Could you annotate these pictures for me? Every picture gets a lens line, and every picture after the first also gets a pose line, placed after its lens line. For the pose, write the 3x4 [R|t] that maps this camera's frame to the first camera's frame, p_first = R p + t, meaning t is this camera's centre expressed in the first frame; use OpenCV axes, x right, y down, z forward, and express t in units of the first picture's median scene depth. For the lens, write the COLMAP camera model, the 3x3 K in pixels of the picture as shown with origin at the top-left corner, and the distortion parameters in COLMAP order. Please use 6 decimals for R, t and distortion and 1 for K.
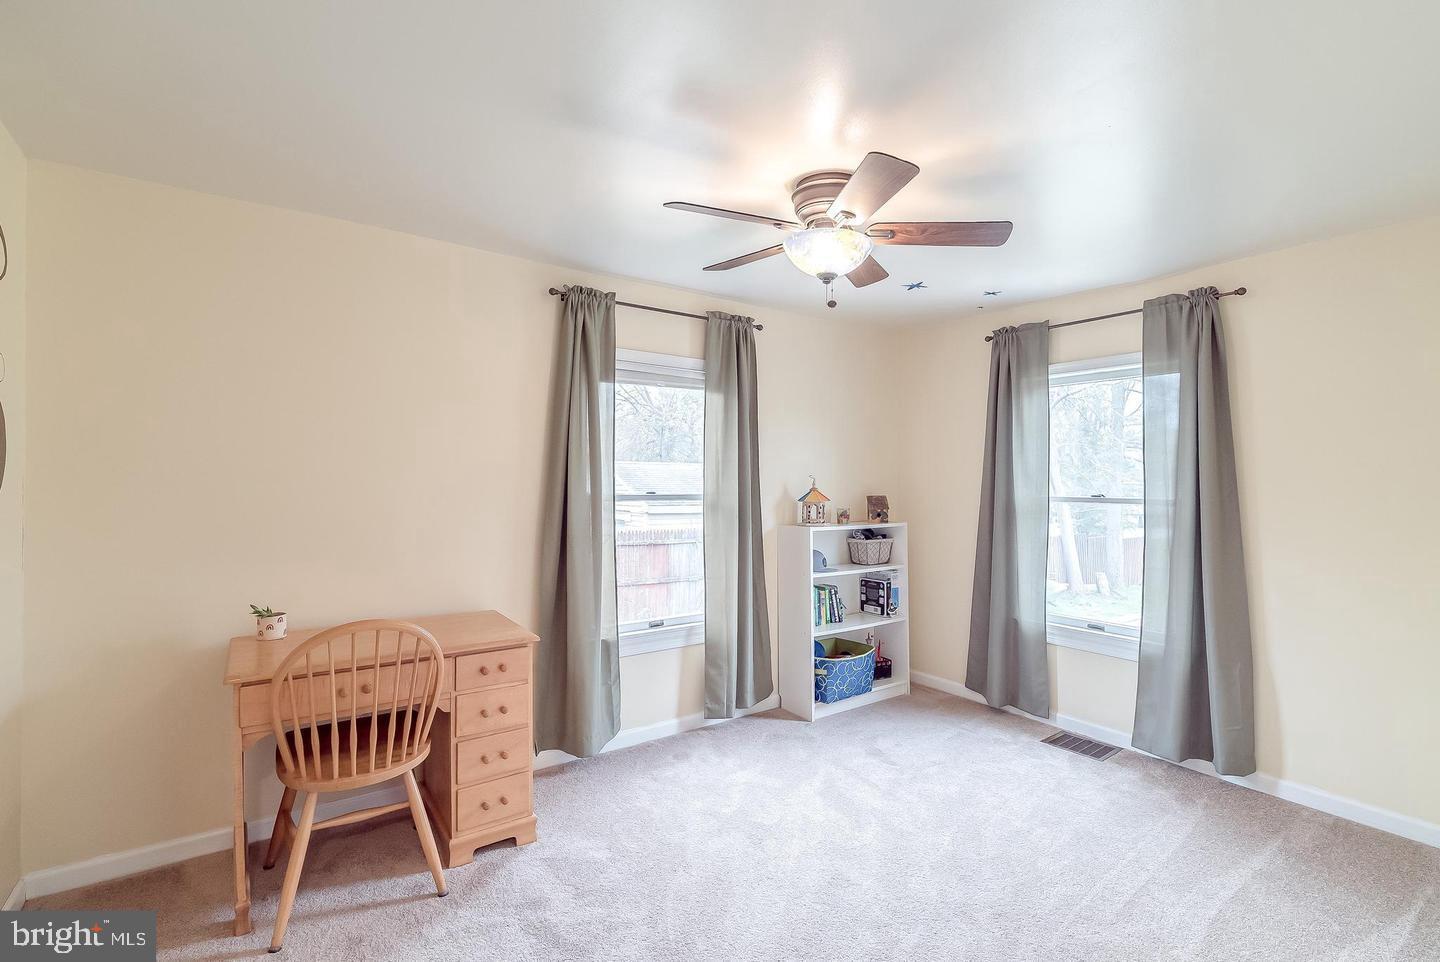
lens RADIAL K [[660.0, 0, 720.0], [0, 660.0, 472.3], [0, 0, 1]] dist [-0.001533, 0.000403]
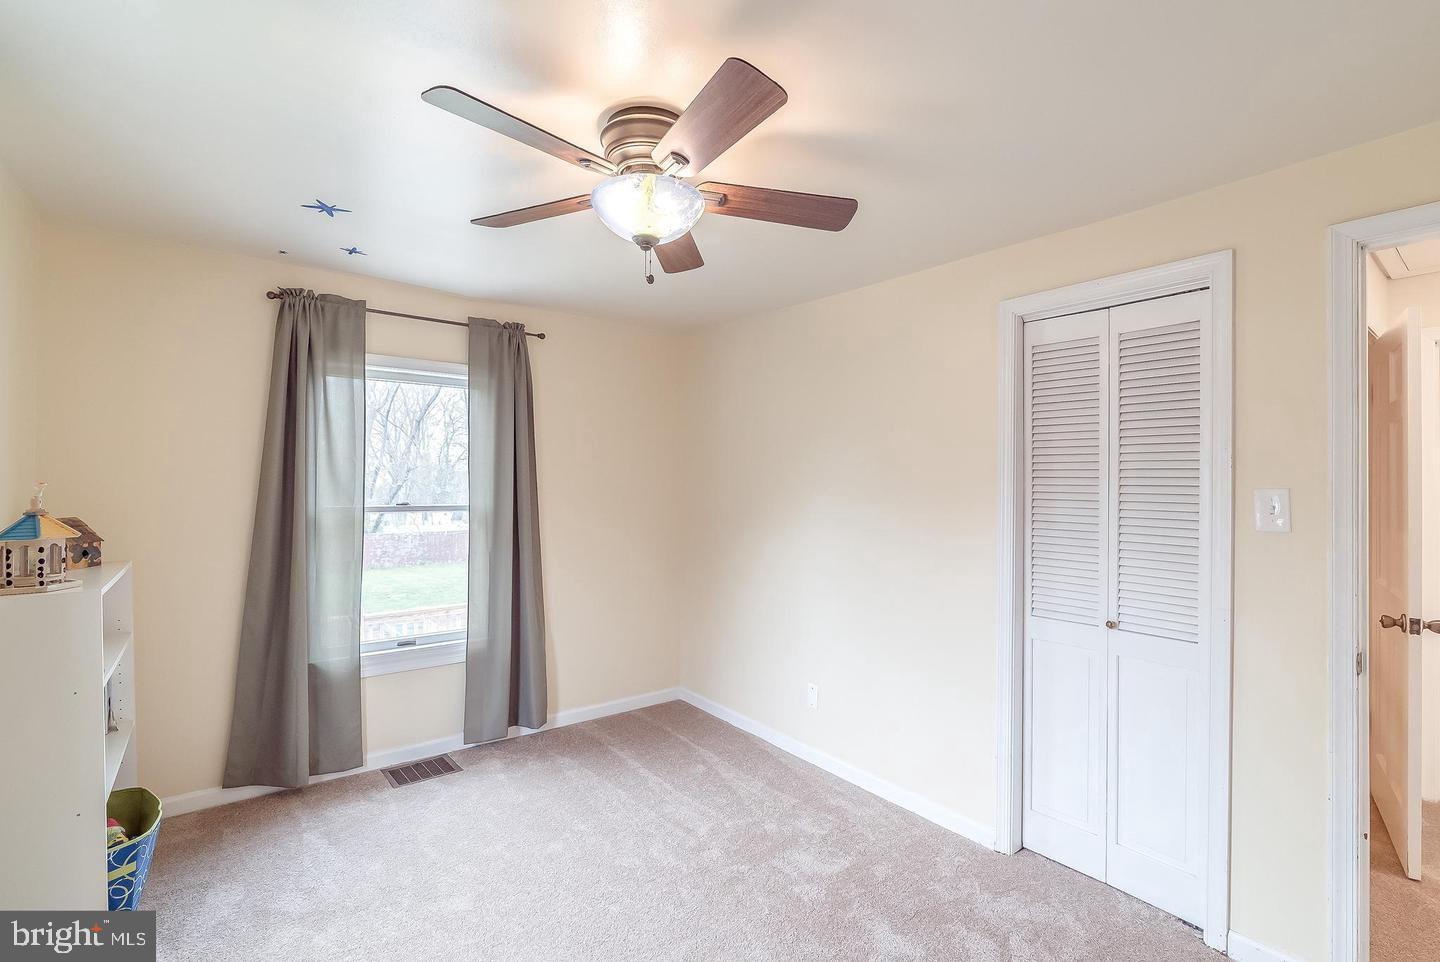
lens RADIAL K [[660.6, 0, 713.6], [0, 660.6, 480.8], [0, 0, 1]] dist [-0.000958, 0.000582]
pose [[-0.045526, 0.001523, 0.998962, -0.396069], [-0.014534, 0.999892, -0.002187, -0.001994], [-0.998857, -0.014618, -0.045499, 0.611623]]
